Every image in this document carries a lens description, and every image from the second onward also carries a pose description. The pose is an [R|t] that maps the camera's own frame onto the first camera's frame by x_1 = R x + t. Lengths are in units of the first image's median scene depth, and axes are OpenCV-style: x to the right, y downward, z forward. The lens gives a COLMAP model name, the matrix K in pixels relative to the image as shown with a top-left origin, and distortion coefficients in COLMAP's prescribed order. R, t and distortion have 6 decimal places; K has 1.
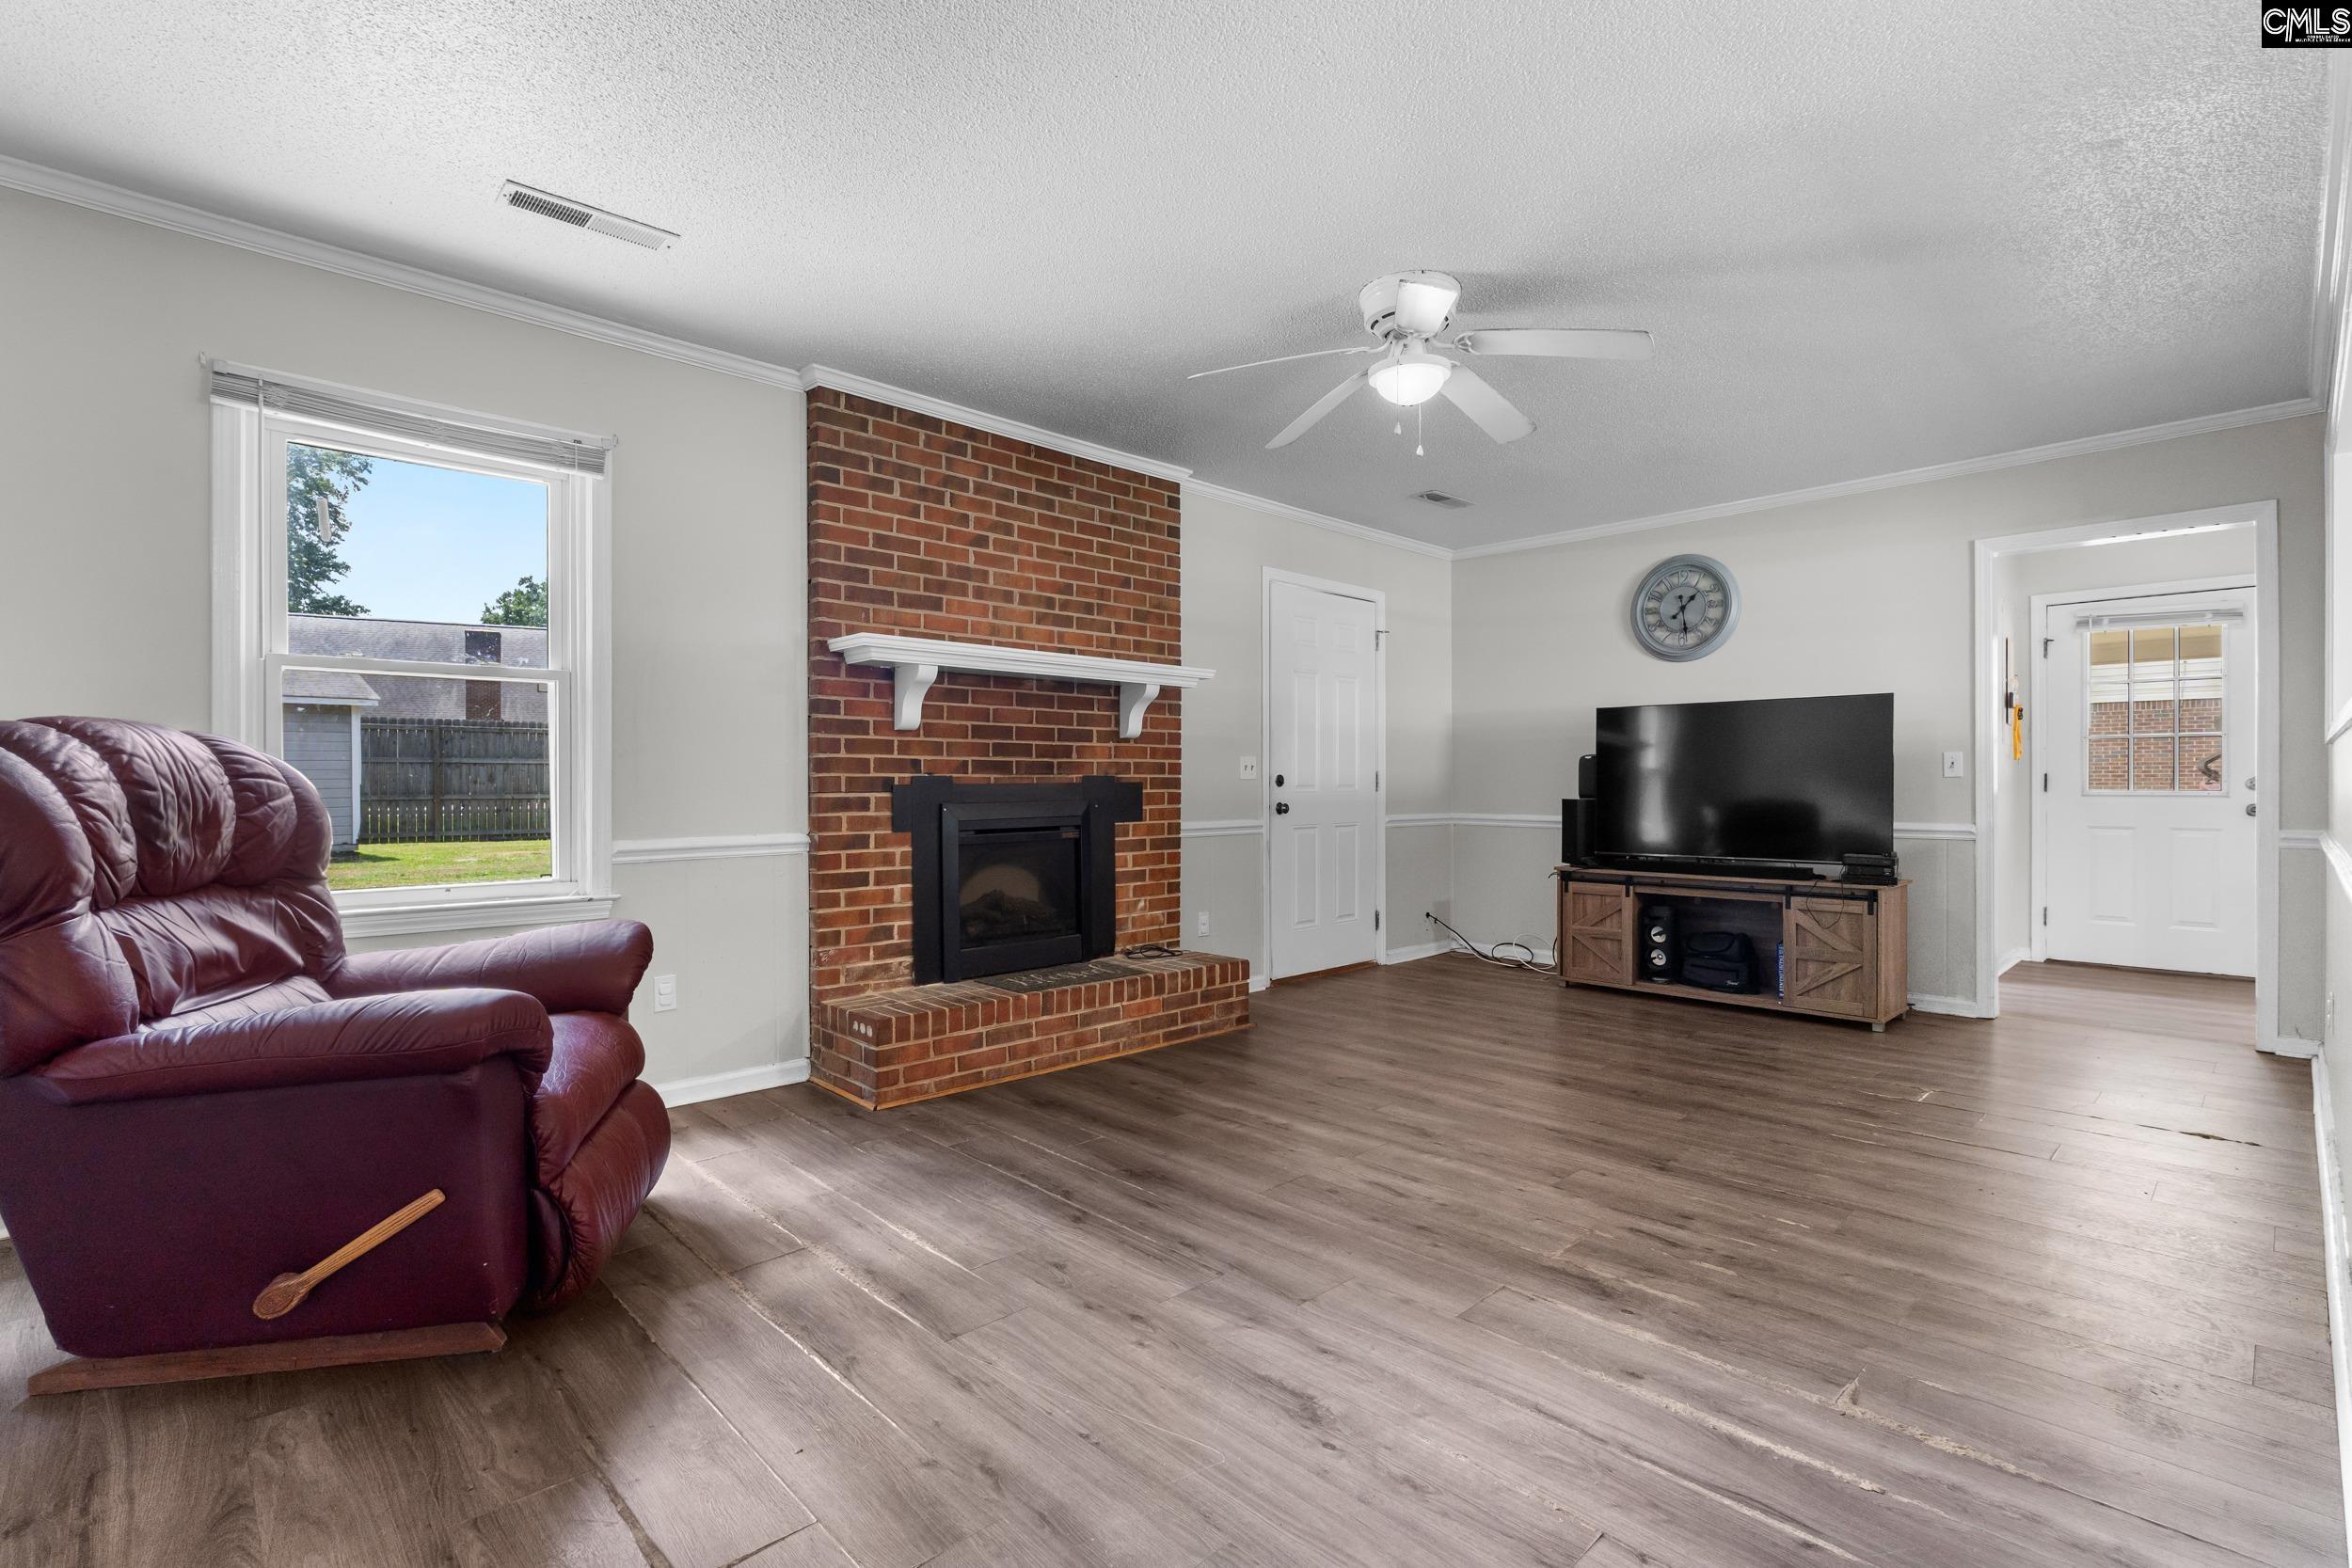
lens RADIAL K [[1080.1, 0, 1169.2], [0, 1080.1, 784.1], [0, 0, 1]] dist [-0.002509, -0.001413]
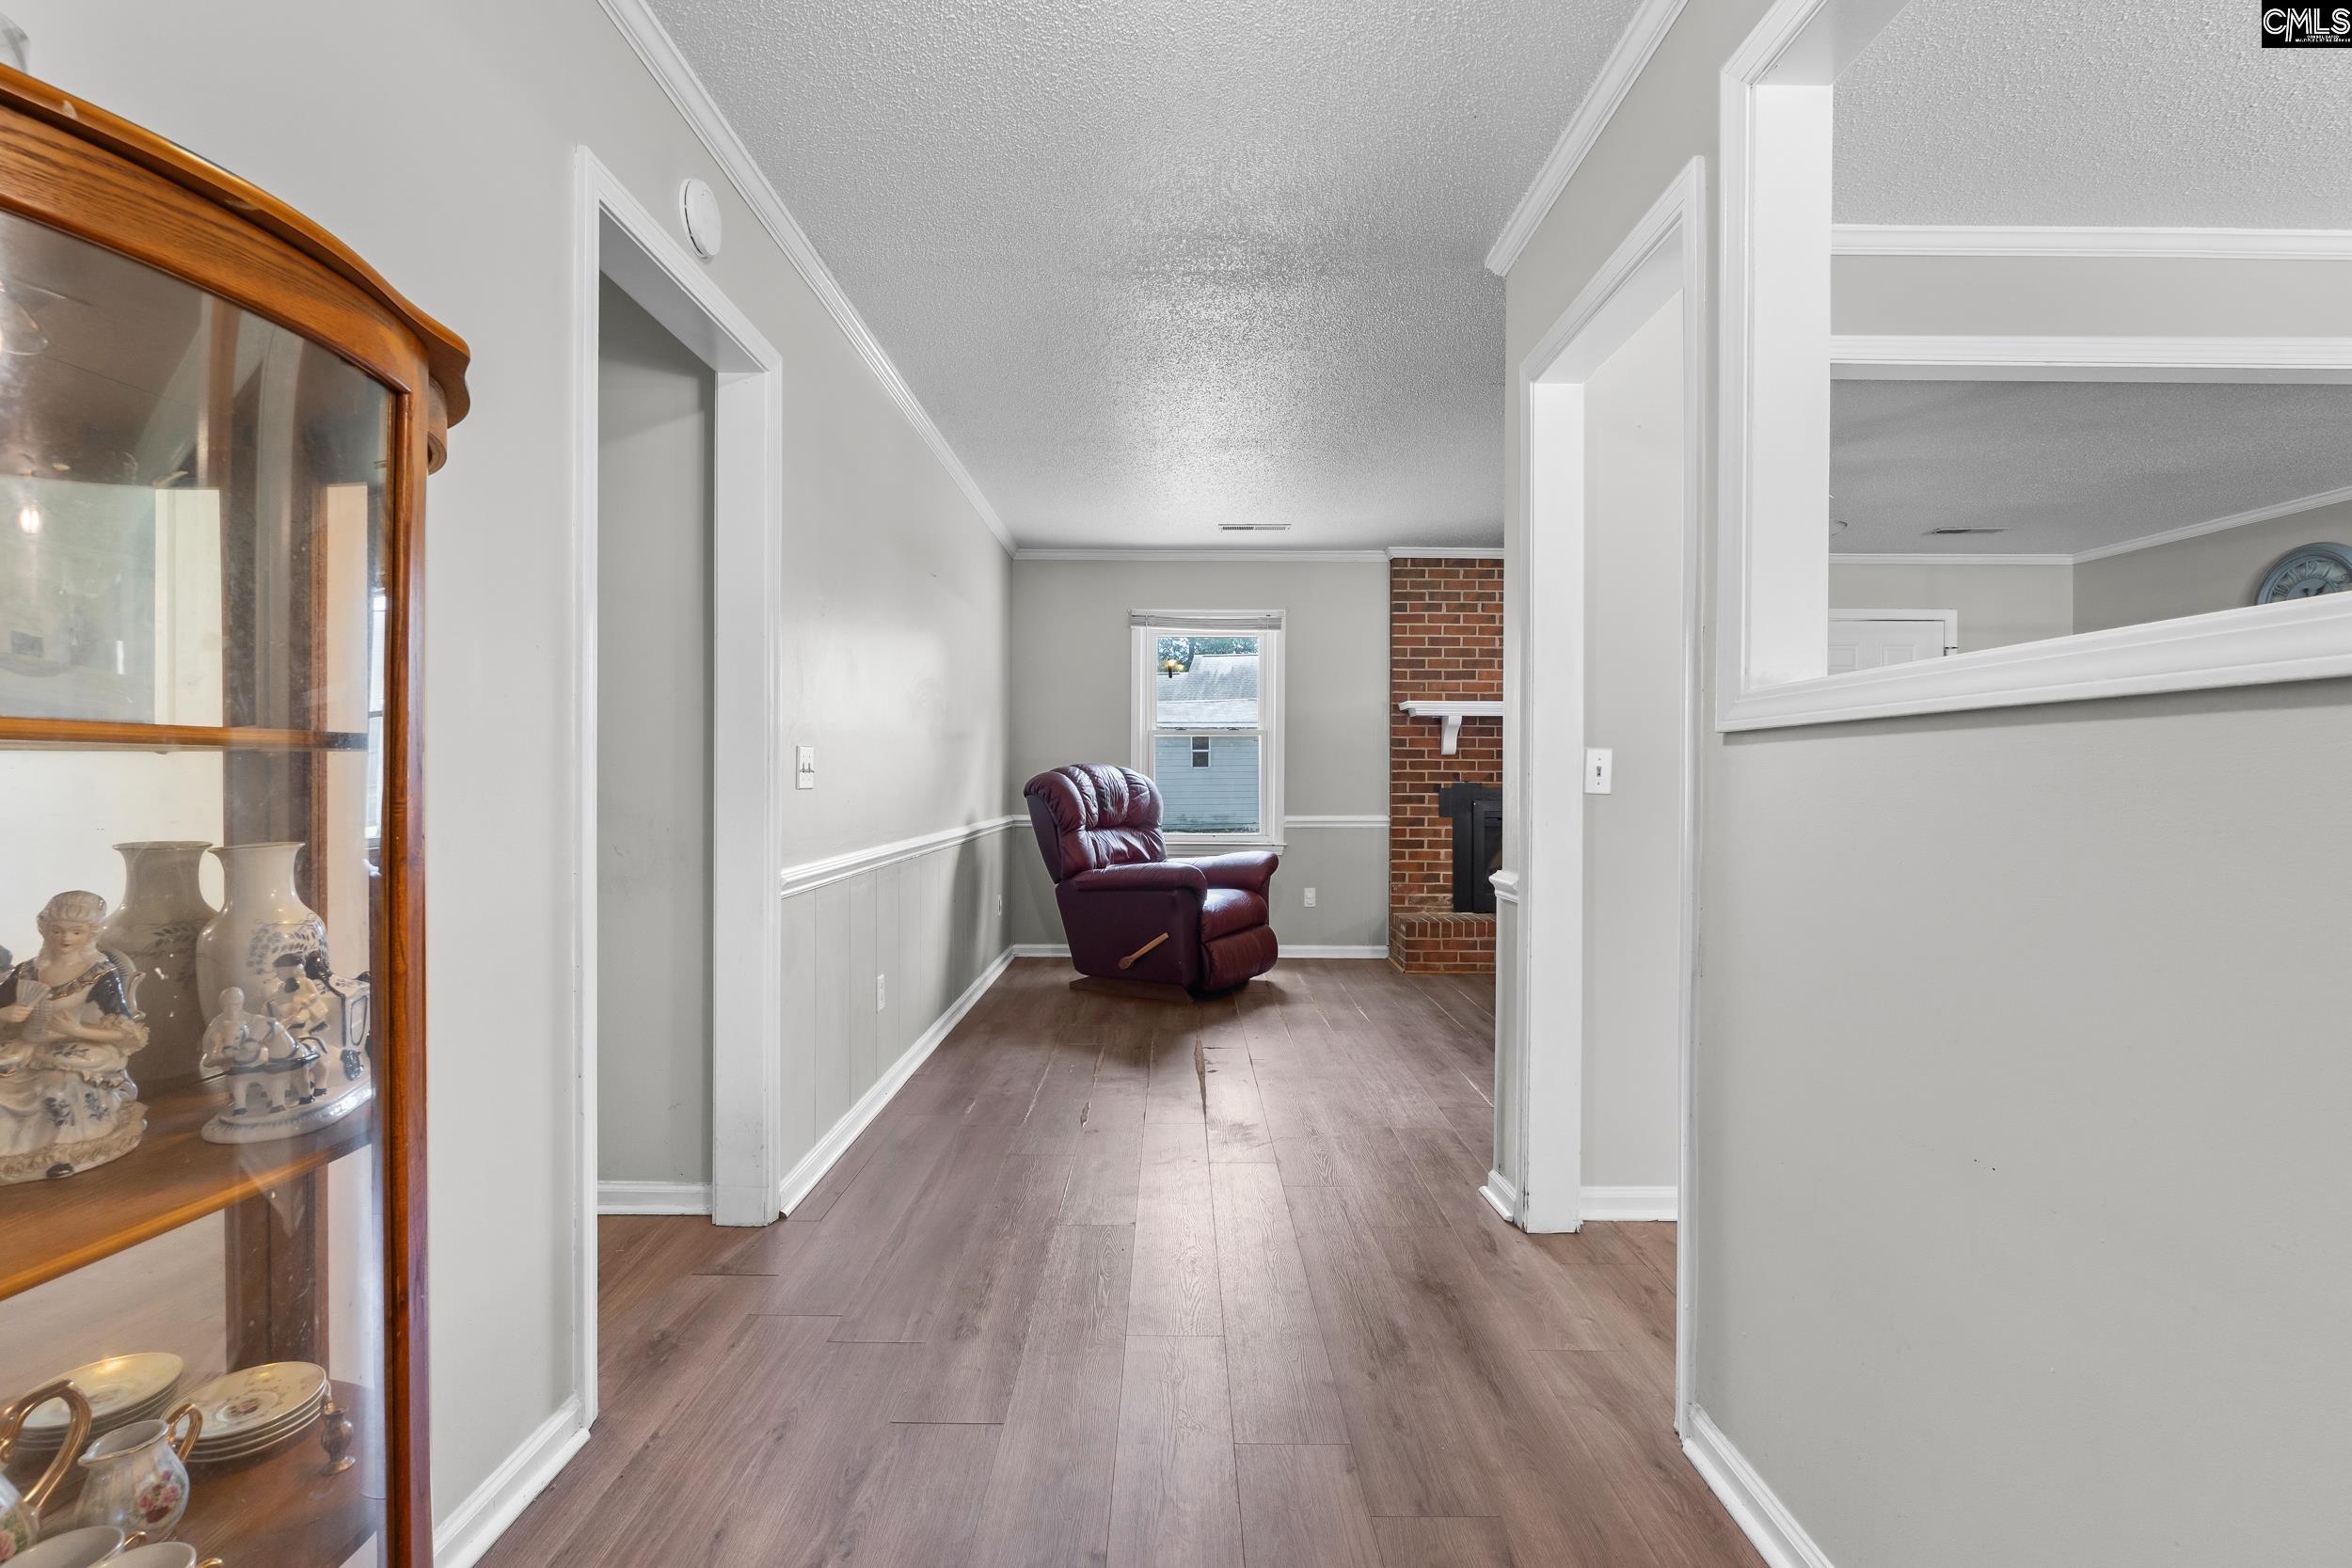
lens RADIAL K [[1080.1, 0, 1169.2], [0, 1080.1, 784.1], [0, 0, 1]] dist [-0.002509, -0.001413]
pose [[0.717864, 0.006964, -0.696149, 0.615501], [-0.004502, 0.999975, 0.005361, -0.013185], [0.696169, -0.000714, 0.717878, -0.486888]]
